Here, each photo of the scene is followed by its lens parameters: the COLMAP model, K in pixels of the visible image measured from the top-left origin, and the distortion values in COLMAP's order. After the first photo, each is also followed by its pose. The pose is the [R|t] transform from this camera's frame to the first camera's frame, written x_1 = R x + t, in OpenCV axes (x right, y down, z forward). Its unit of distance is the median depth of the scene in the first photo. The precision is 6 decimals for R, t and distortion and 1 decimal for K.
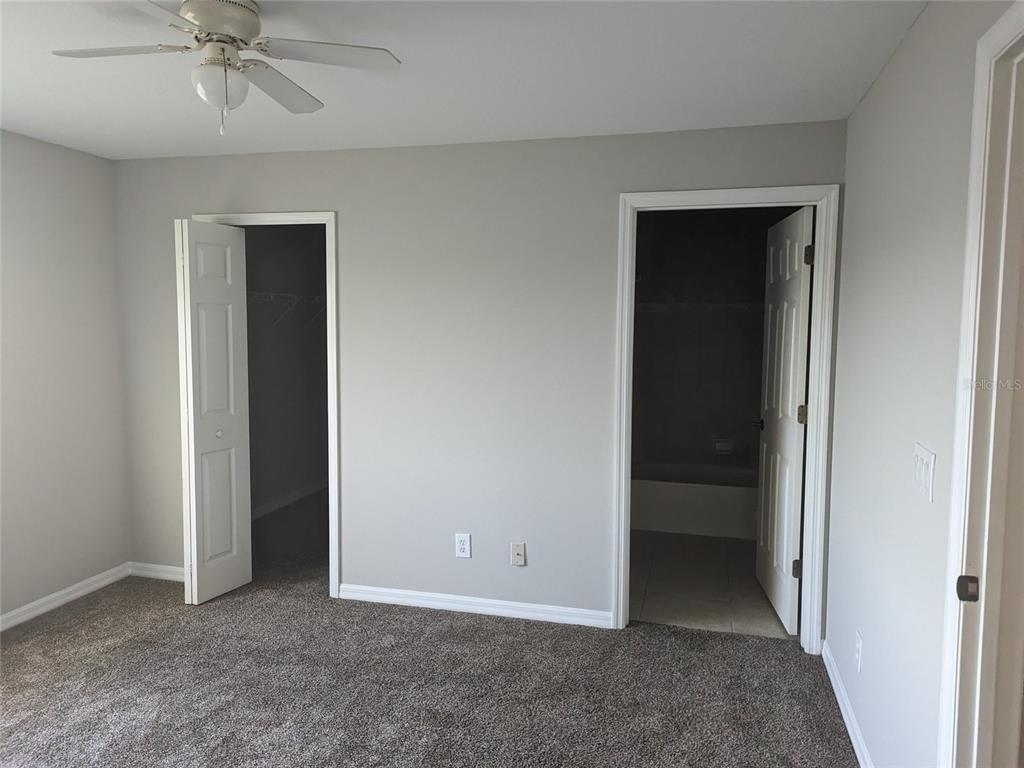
lens RADIAL K [[727.5, 0, 515.7], [0, 727.5, 381.8], [0, 0, 1]] dist [0.039690, -0.023714]
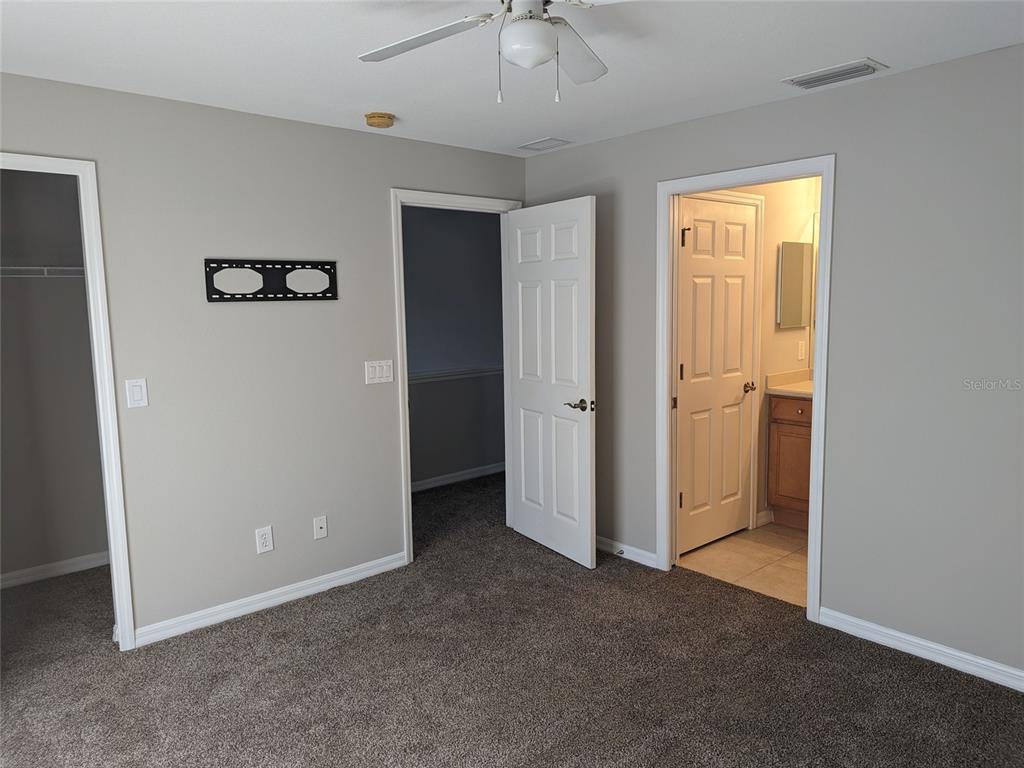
lens RADIAL K [[727.5, 0, 514.7], [0, 727.5, 389.0], [0, 0, 1]] dist [0.039690, -0.023714]
pose [[0.545224, -0.106711, 0.831471, -0.684517], [0.080334, 0.993951, 0.074886, -0.016002], [-0.834432, 0.025966, 0.550498, 0.203986]]
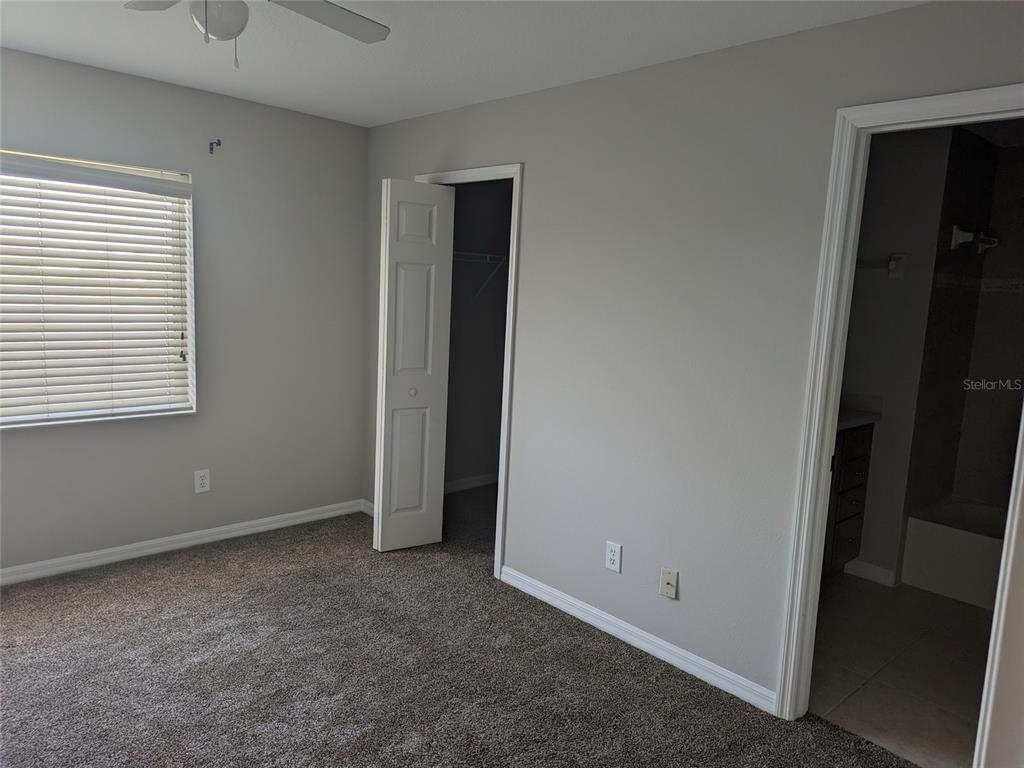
lens RADIAL K [[727.5, 0, 519.5], [0, 727.5, 383.3], [0, 0, 1]] dist [0.039690, -0.023714]
pose [[0.837932, 0.104585, -0.535661, 0.268071], [-0.081897, 0.994450, 0.066049, -0.020993], [0.539596, -0.011475, 0.841846, 0.234743]]
